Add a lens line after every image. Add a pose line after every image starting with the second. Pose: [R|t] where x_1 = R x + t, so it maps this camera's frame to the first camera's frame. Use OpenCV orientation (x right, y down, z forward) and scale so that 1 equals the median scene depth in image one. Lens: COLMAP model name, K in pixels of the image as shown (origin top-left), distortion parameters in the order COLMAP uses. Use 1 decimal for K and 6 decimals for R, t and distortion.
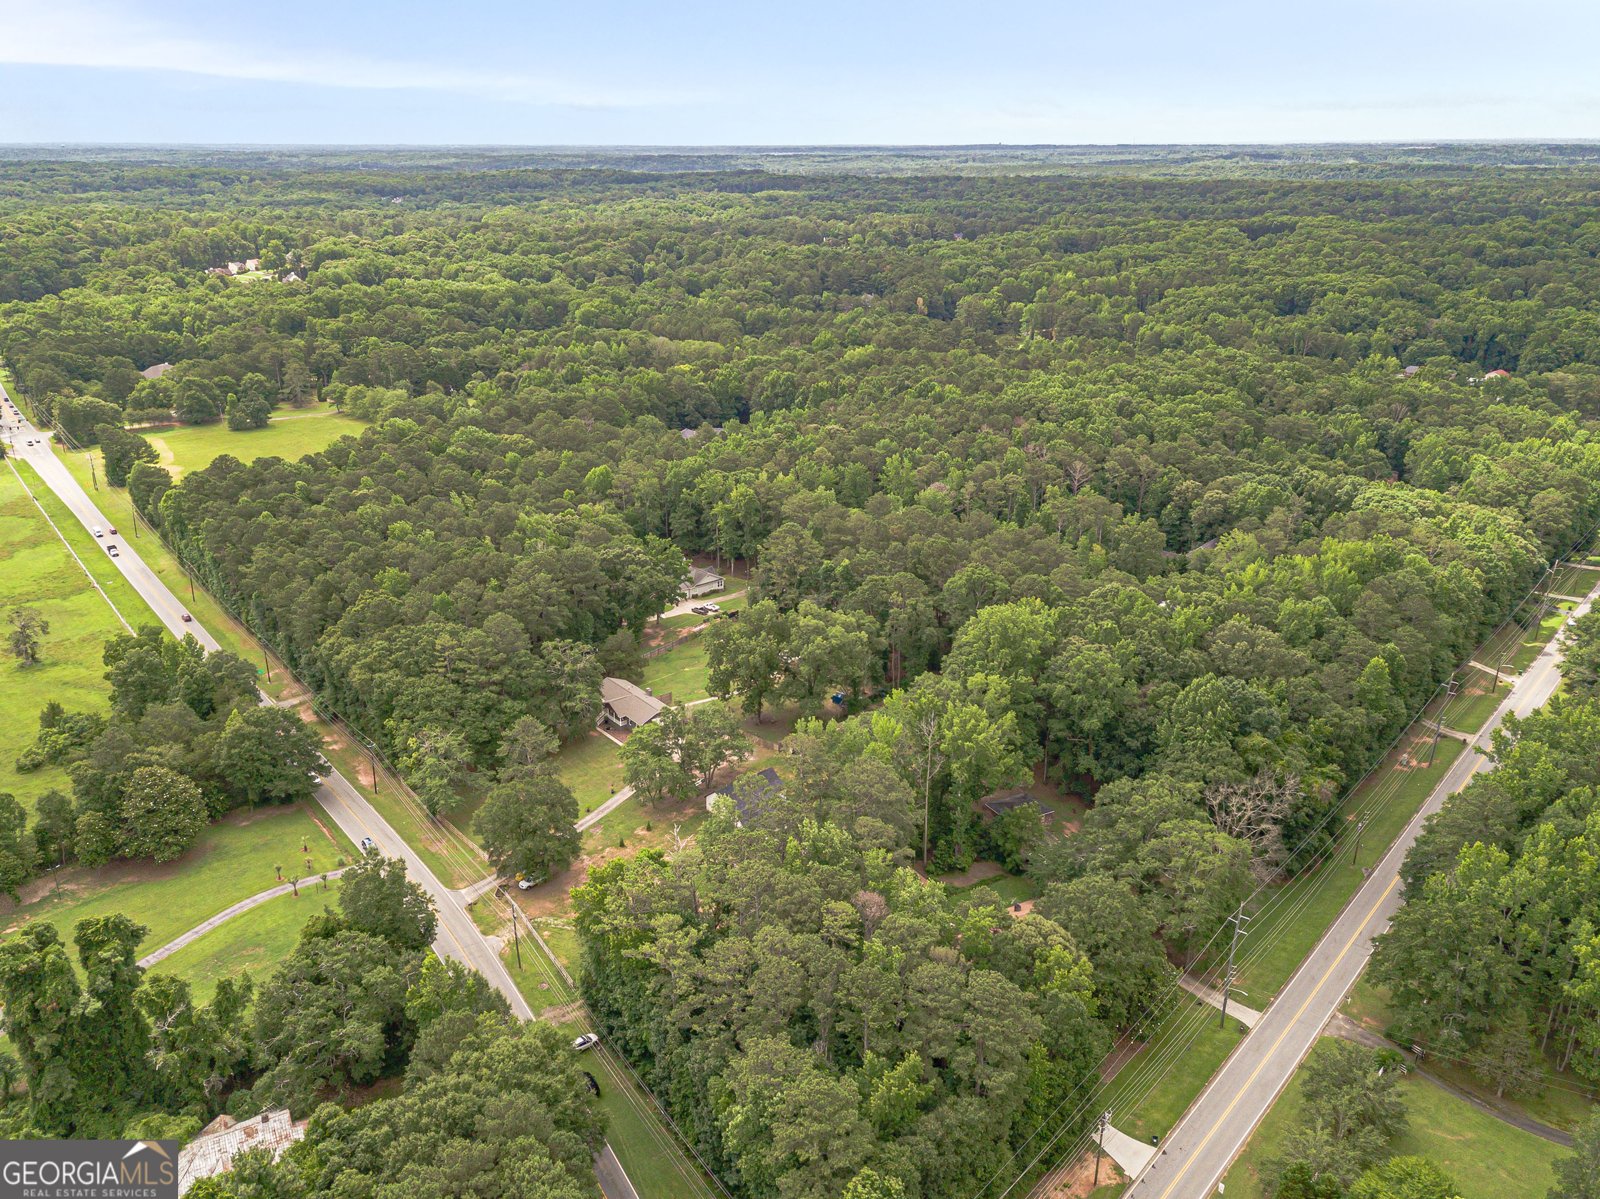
lens RADIAL K [[1230.3, 0, 785.2], [0, 1230.3, 594.5], [0, 0, 1]] dist [0.035924, 0.000569]
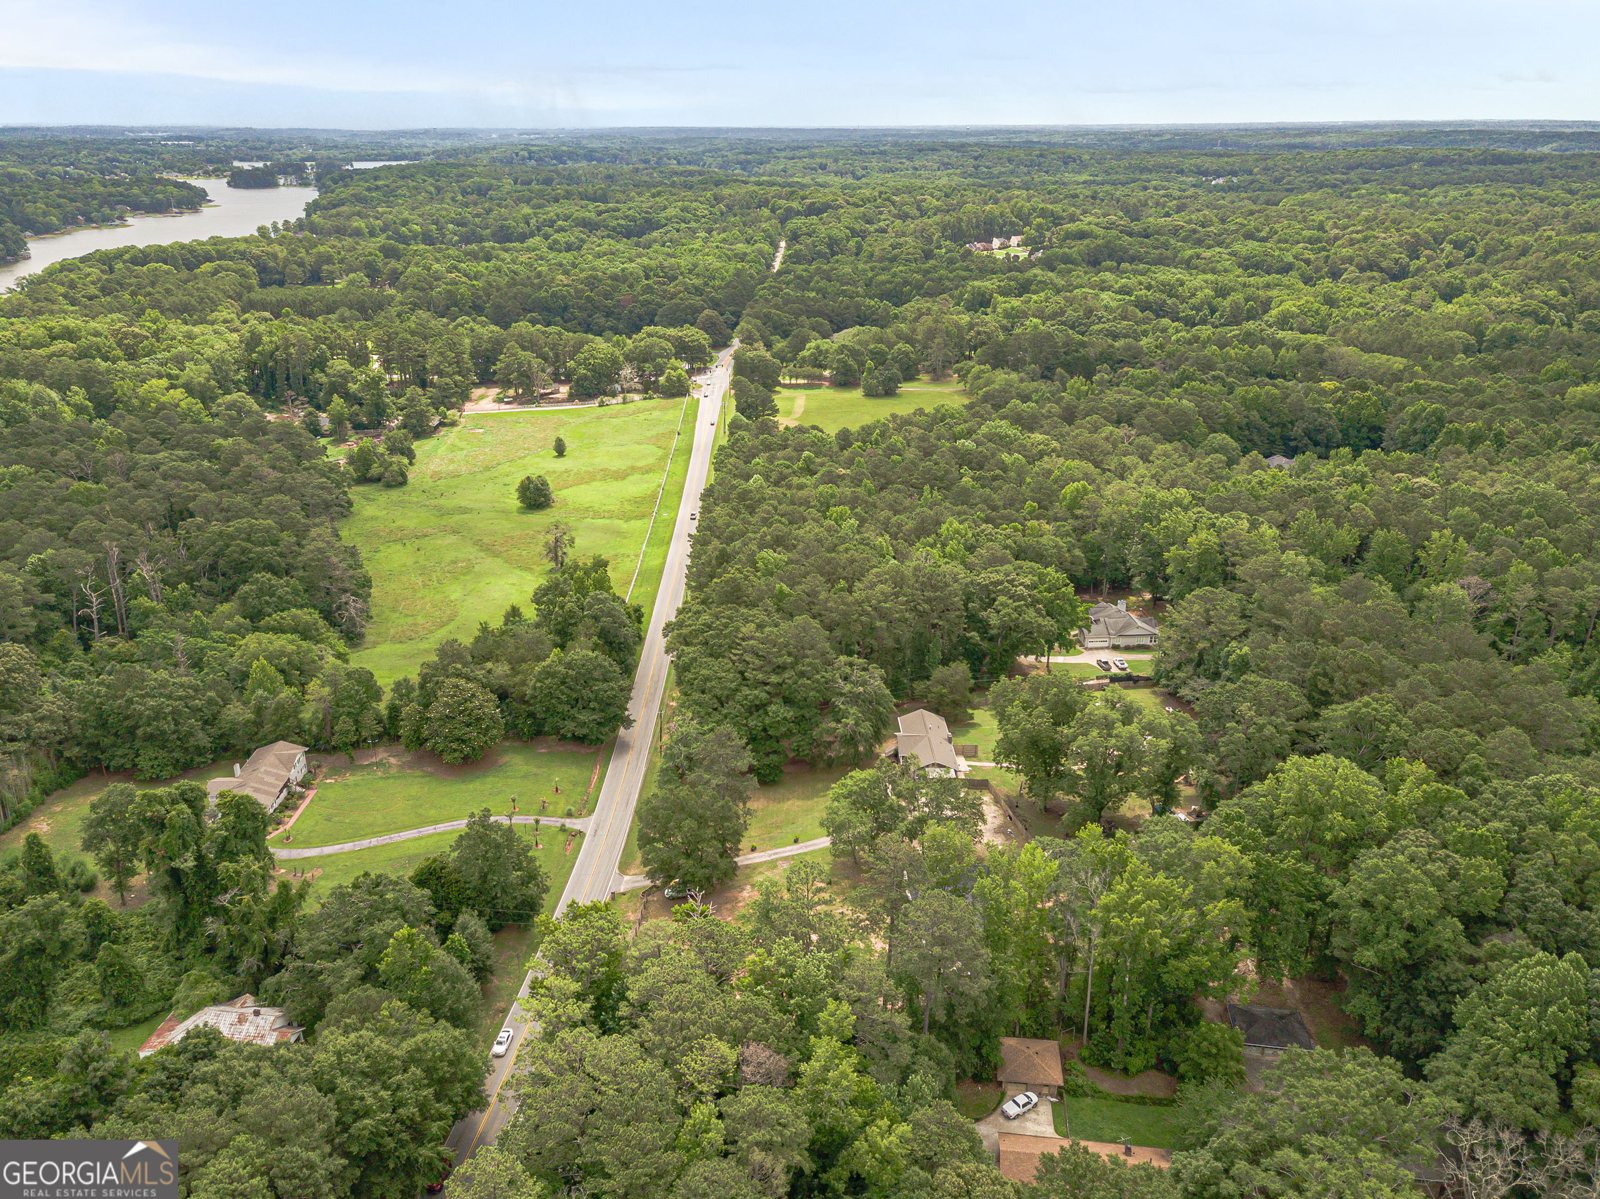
lens RADIAL K [[1230.3, 0, 785.2], [0, 1230.3, 594.5], [0, 0, 1]] dist [0.035924, 0.000569]
pose [[0.823266, 0.208230, -0.528084, 0.097851], [-0.200928, 0.976958, 0.071986, -0.026366], [0.530906, 0.046844, 0.846135, 0.066616]]
